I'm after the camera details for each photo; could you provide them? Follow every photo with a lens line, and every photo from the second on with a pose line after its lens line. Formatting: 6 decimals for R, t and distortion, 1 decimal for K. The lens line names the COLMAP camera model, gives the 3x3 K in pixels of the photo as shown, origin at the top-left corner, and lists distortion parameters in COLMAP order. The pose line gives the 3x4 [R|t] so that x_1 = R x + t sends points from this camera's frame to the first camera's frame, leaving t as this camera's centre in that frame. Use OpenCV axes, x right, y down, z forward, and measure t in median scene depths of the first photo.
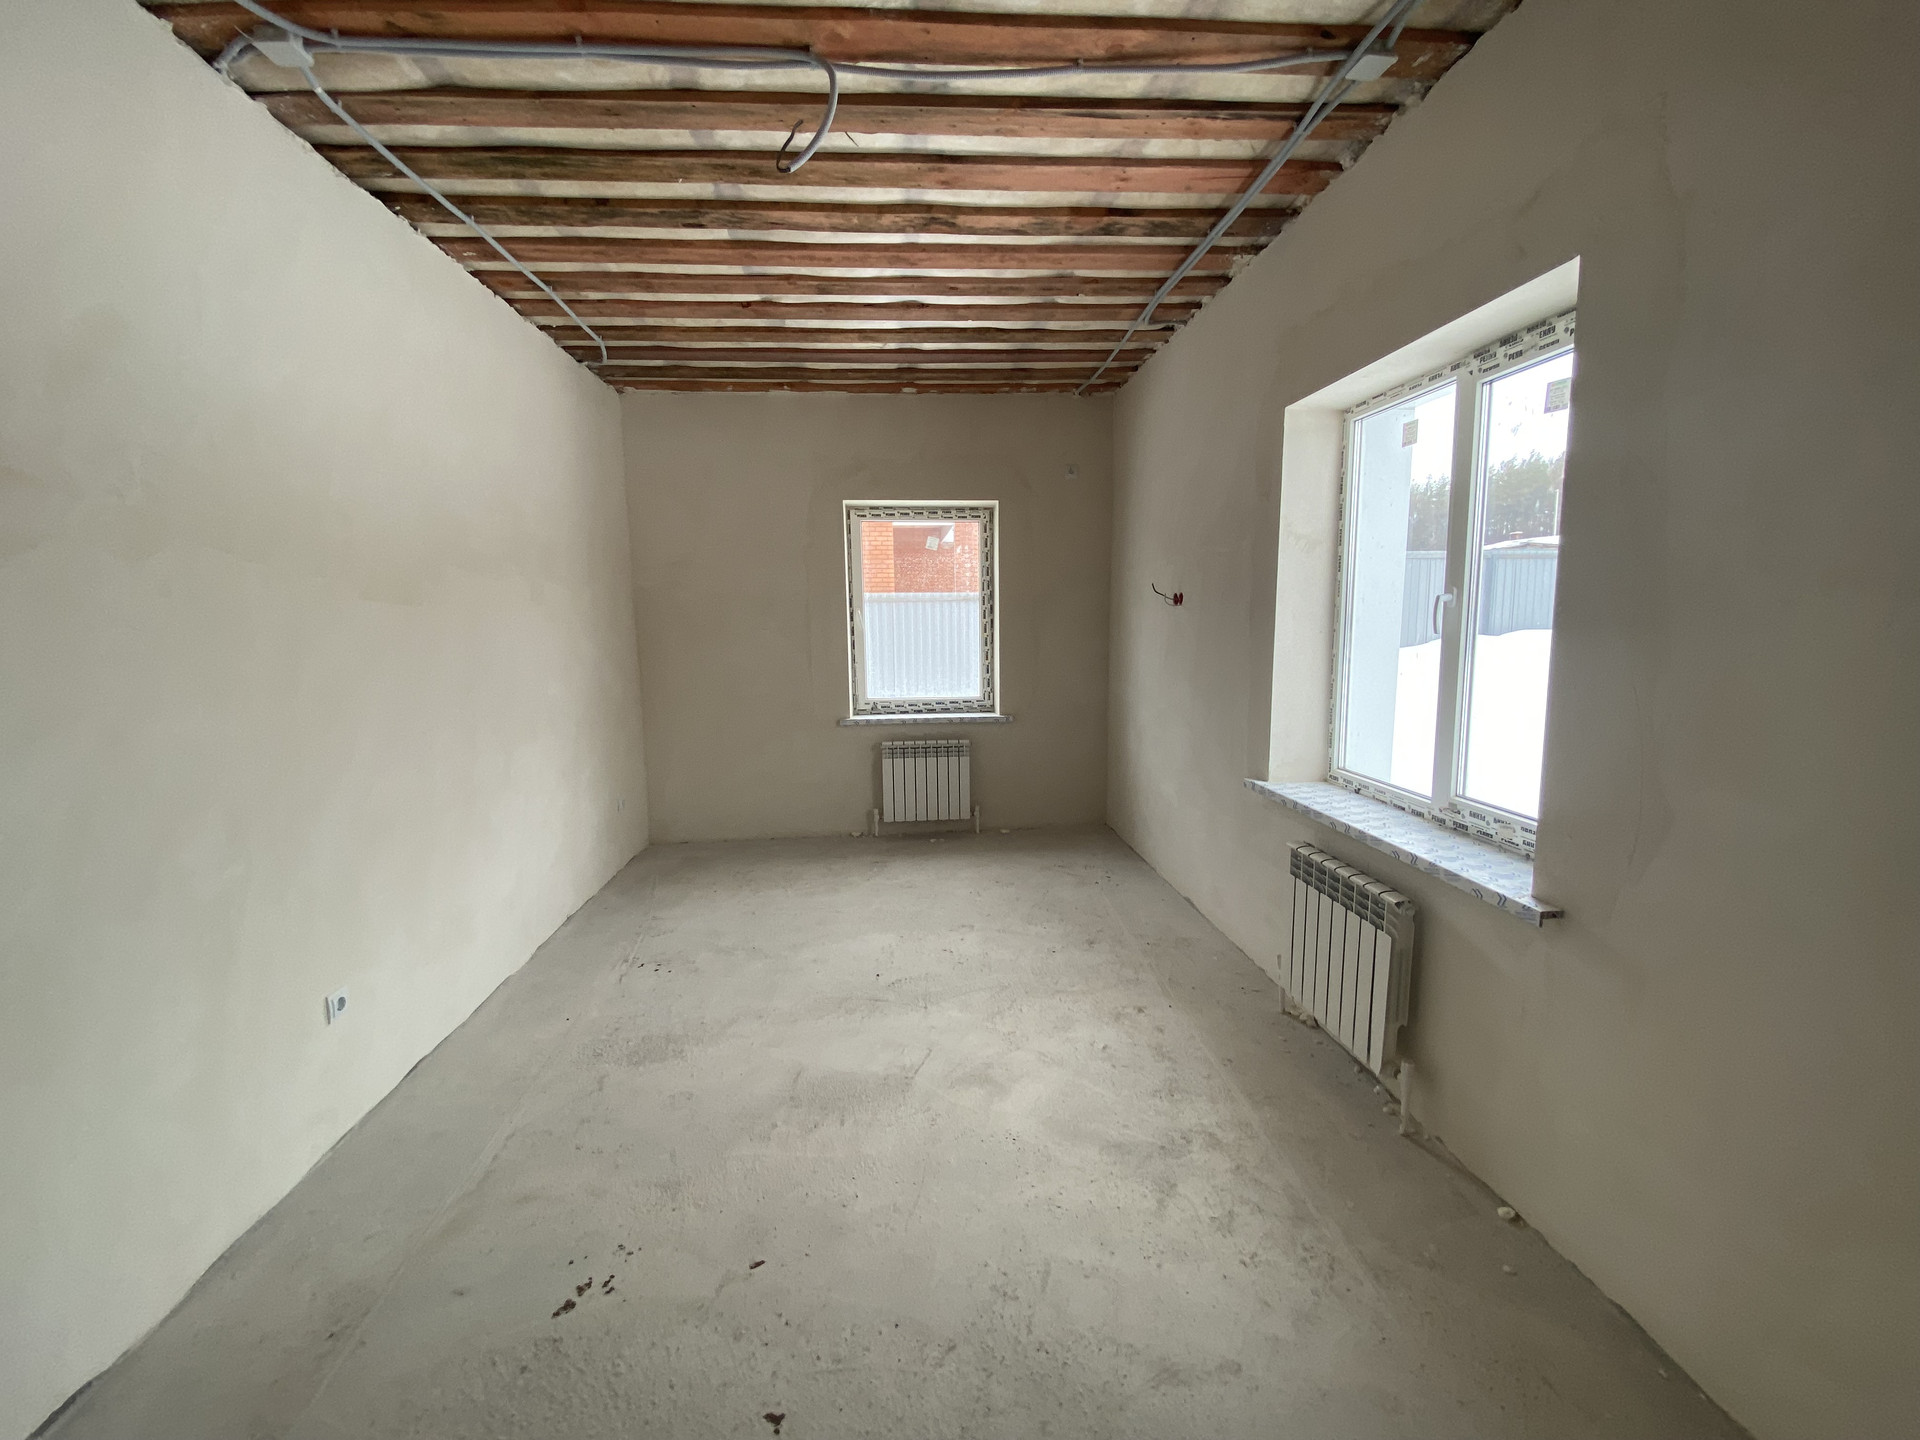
lens RADIAL K [[798.7, 0, 953.7], [0, 798.7, 712.4], [0, 0, 1]] dist [0.054144, -0.033455]
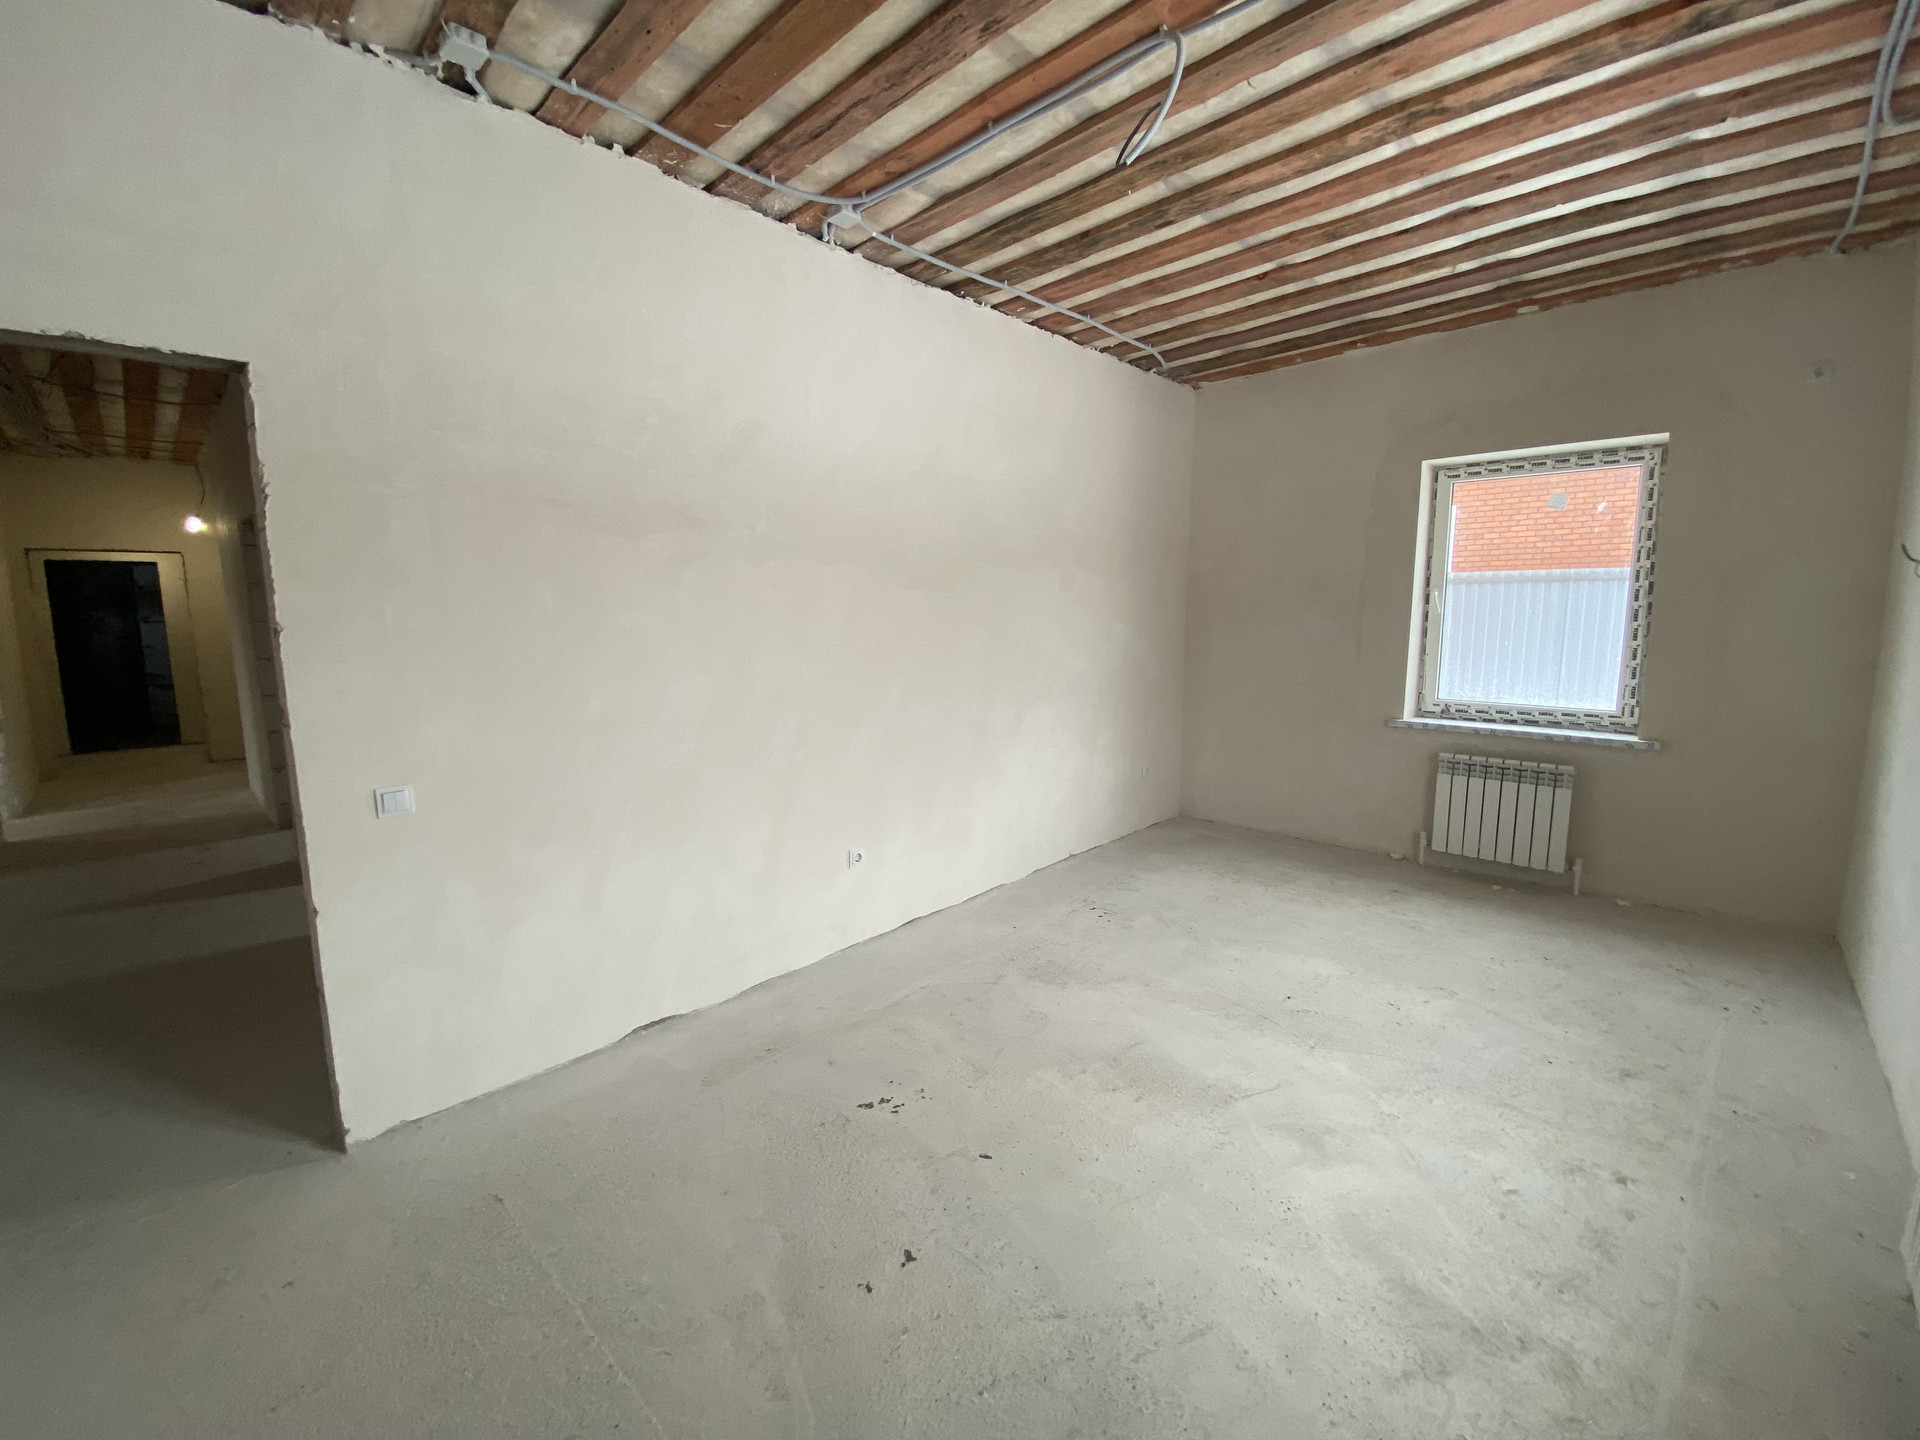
lens RADIAL K [[798.7, 0, 953.7], [0, 798.7, 712.4], [0, 0, 1]] dist [0.054144, -0.033455]
pose [[0.659869, 0.107086, -0.743710, 0.303322], [-0.095951, 0.993698, 0.057946, -0.006776], [0.745229, 0.033123, 0.665986, 0.103935]]
